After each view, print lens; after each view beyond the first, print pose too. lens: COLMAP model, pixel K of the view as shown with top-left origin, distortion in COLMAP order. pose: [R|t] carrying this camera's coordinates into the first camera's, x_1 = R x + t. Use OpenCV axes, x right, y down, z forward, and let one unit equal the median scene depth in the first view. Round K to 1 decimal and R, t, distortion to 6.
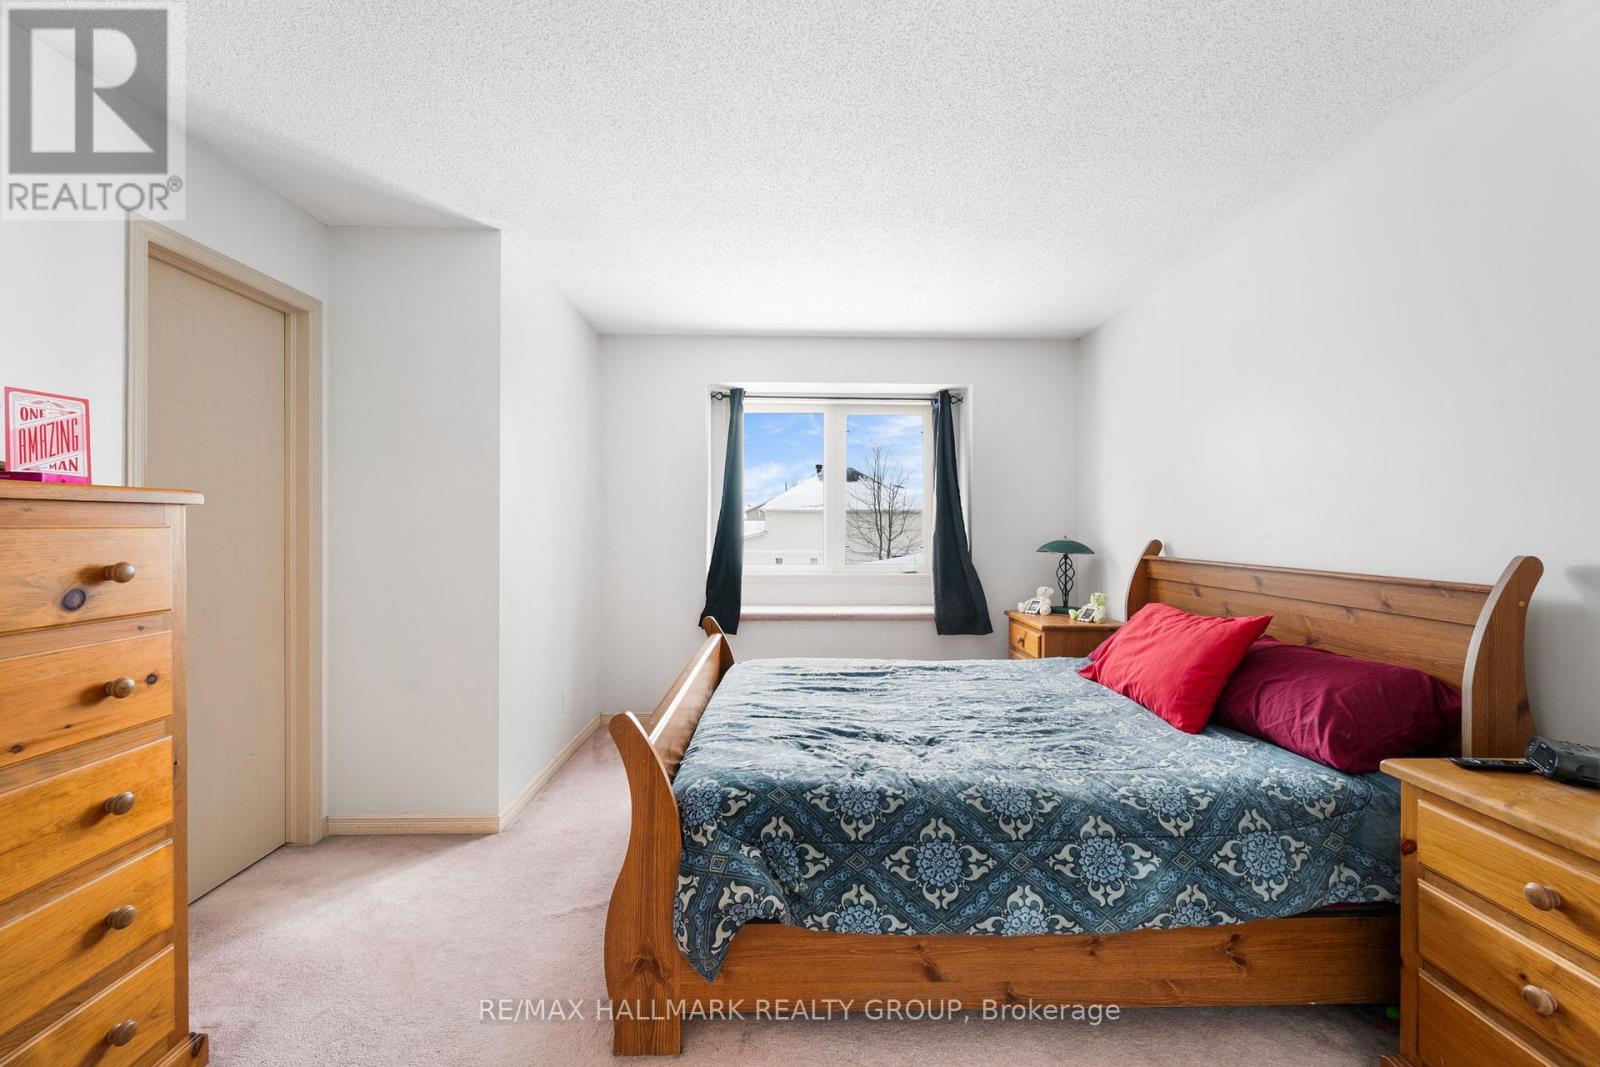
lens RADIAL K [[610.5, 0, 800.0], [0, 610.5, 533.5], [0, 0, 1]] dist [-0.000453, -0.000009]
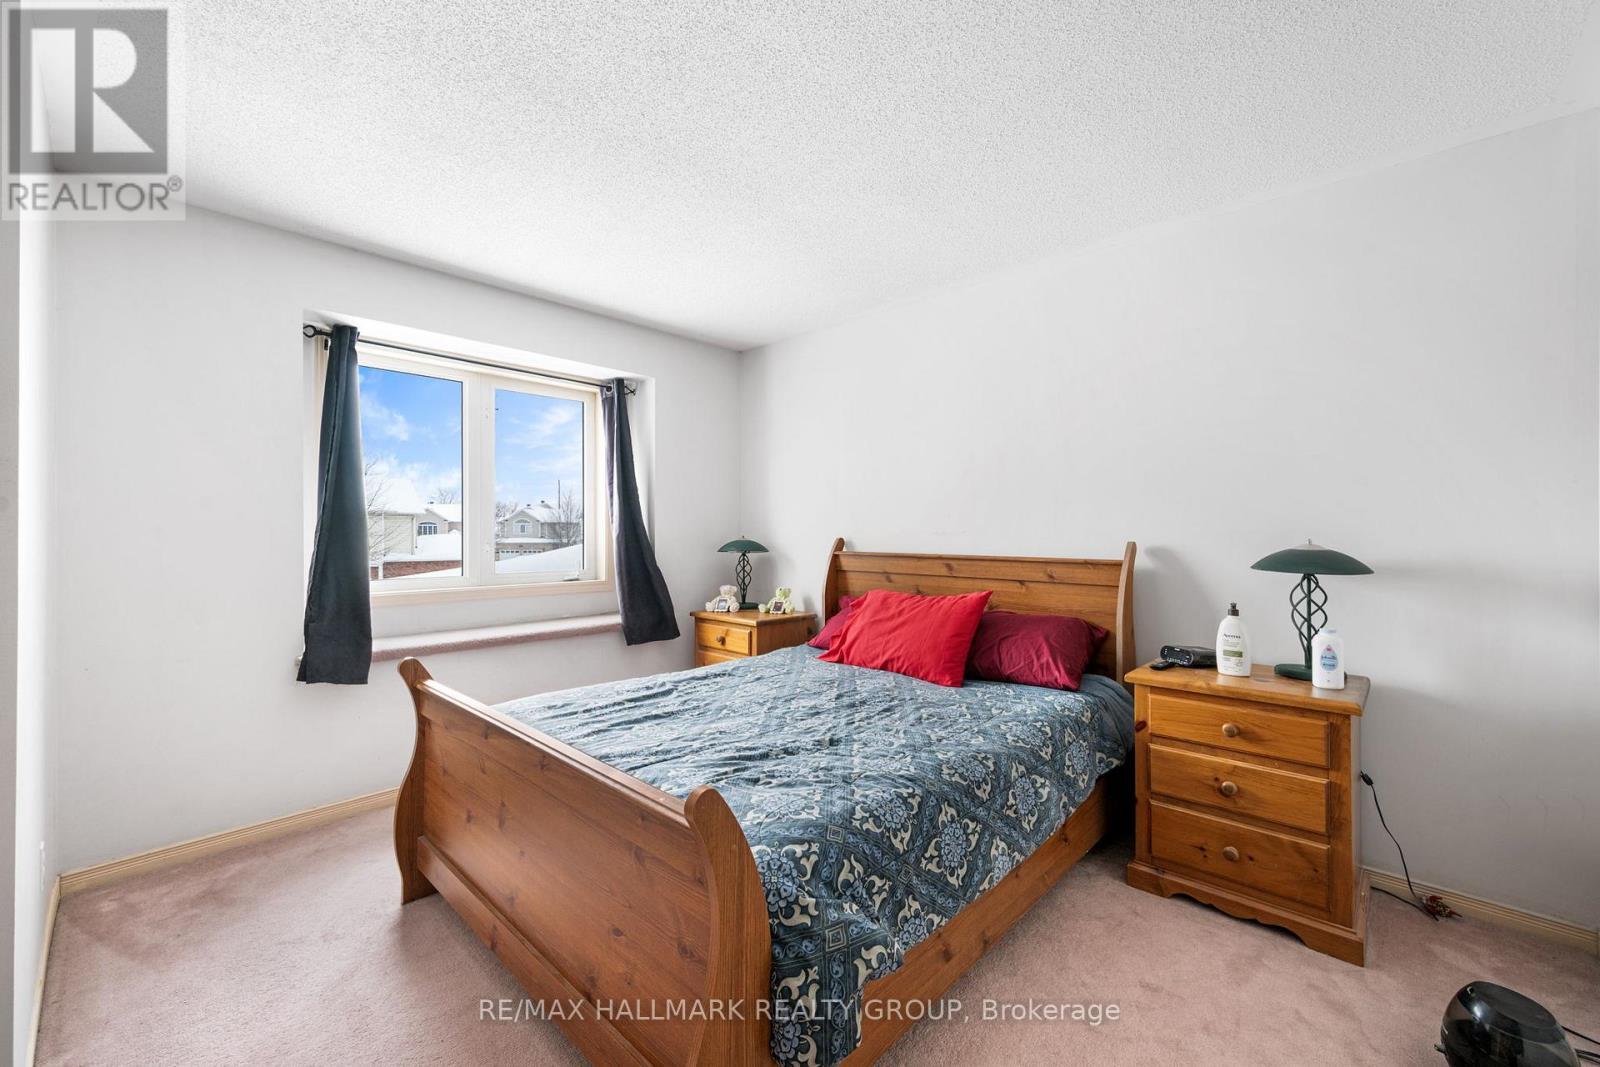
lens RADIAL K [[629.0, 0, 800.2], [0, 629.0, 536.6], [0, 0, 1]] dist [-0.001310, -0.000013]
pose [[0.712837, -0.009274, 0.701268, -0.552104], [0.010386, 0.999943, 0.002666, 0.006990], [-0.701253, 0.005383, 0.712892, 0.325300]]
